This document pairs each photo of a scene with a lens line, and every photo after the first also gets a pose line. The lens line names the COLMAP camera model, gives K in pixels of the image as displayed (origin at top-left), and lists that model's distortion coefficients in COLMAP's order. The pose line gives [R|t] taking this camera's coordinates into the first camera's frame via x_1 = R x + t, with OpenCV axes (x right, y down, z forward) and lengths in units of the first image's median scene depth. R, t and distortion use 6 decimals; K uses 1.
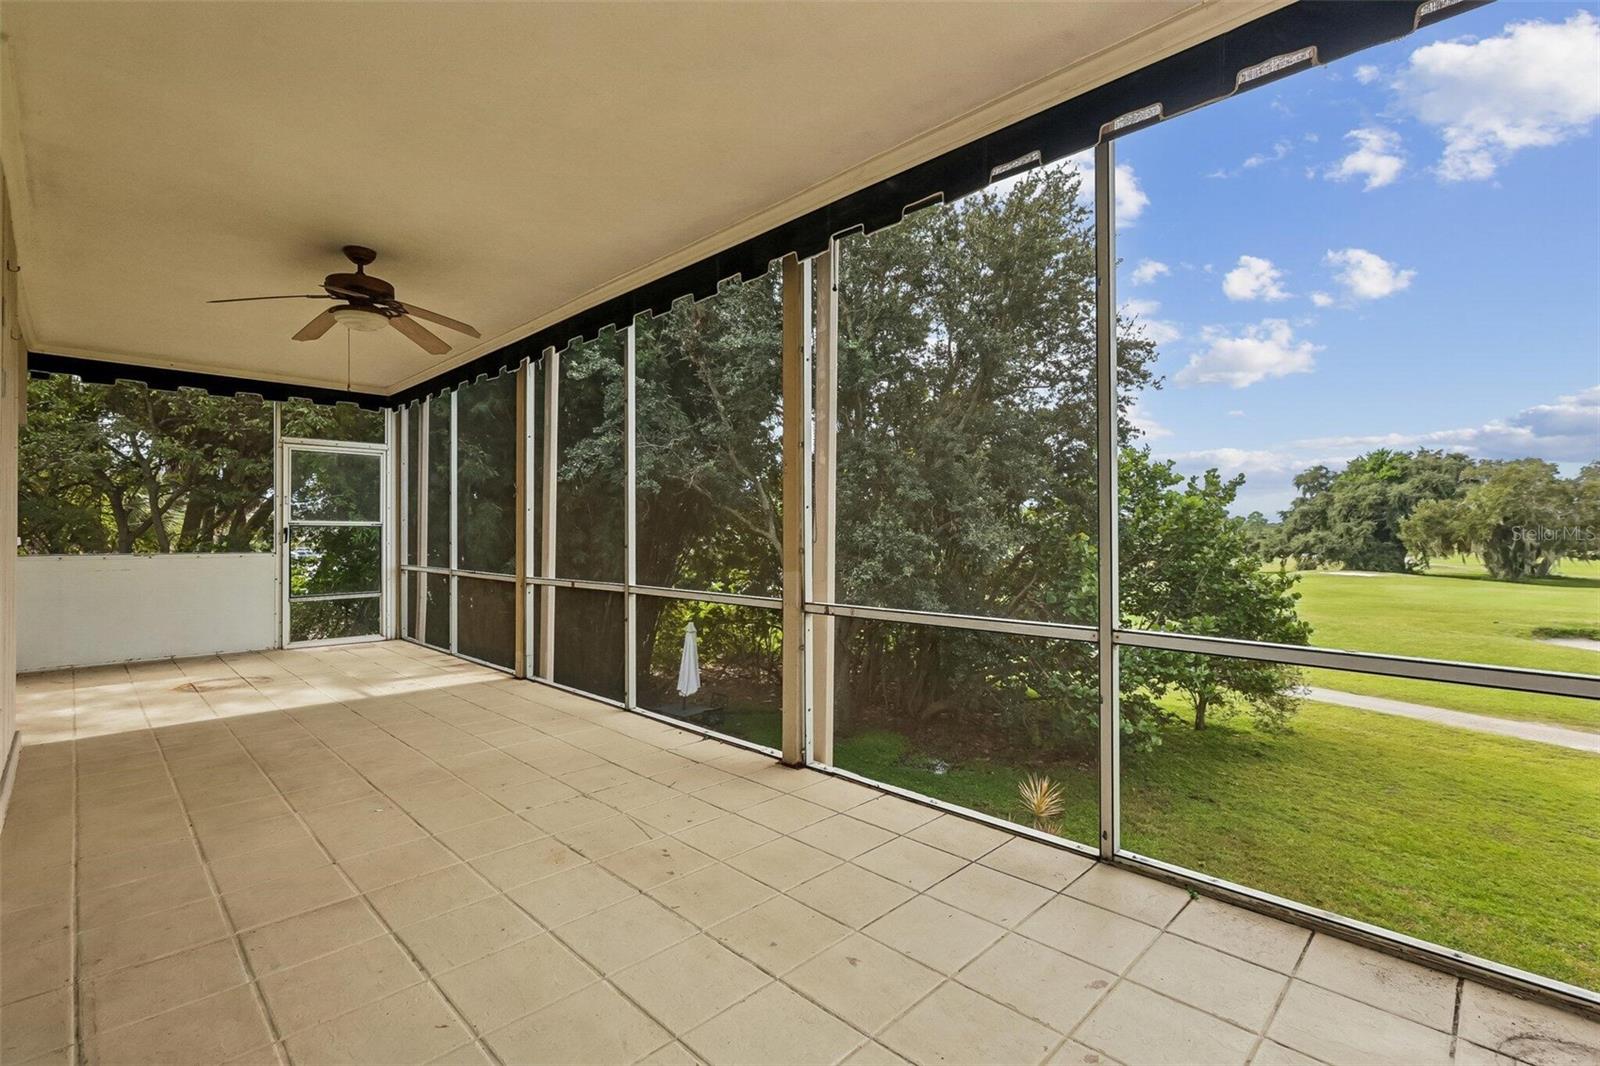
lens RADIAL K [[735.5, 0, 811.9], [0, 735.5, 533.0], [0, 0, 1]] dist [-0.001423, 0.000362]
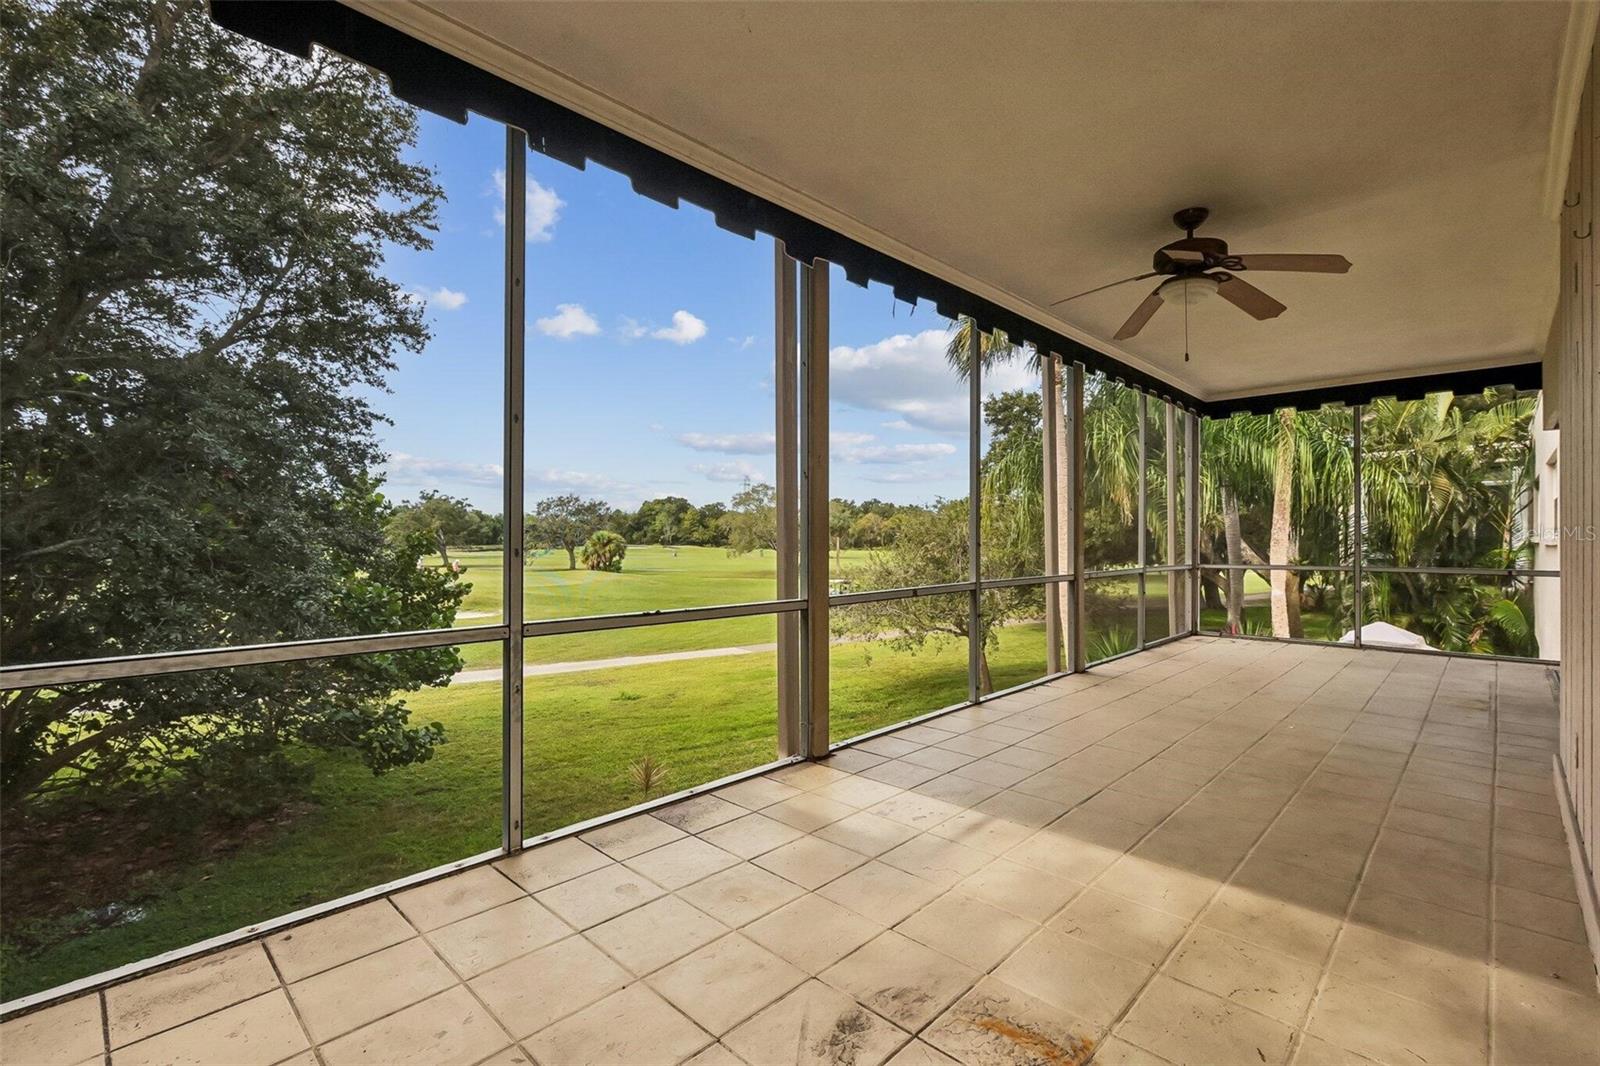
lens RADIAL K [[735.5, 0, 811.9], [0, 735.5, 533.0], [0, 0, 1]] dist [-0.001423, 0.000362]
pose [[-0.025515, -0.000739, 0.999674, -0.571601], [-0.004541, 0.999989, 0.000624, 0.001331], [-0.999664, -0.004524, -0.025518, 0.564927]]
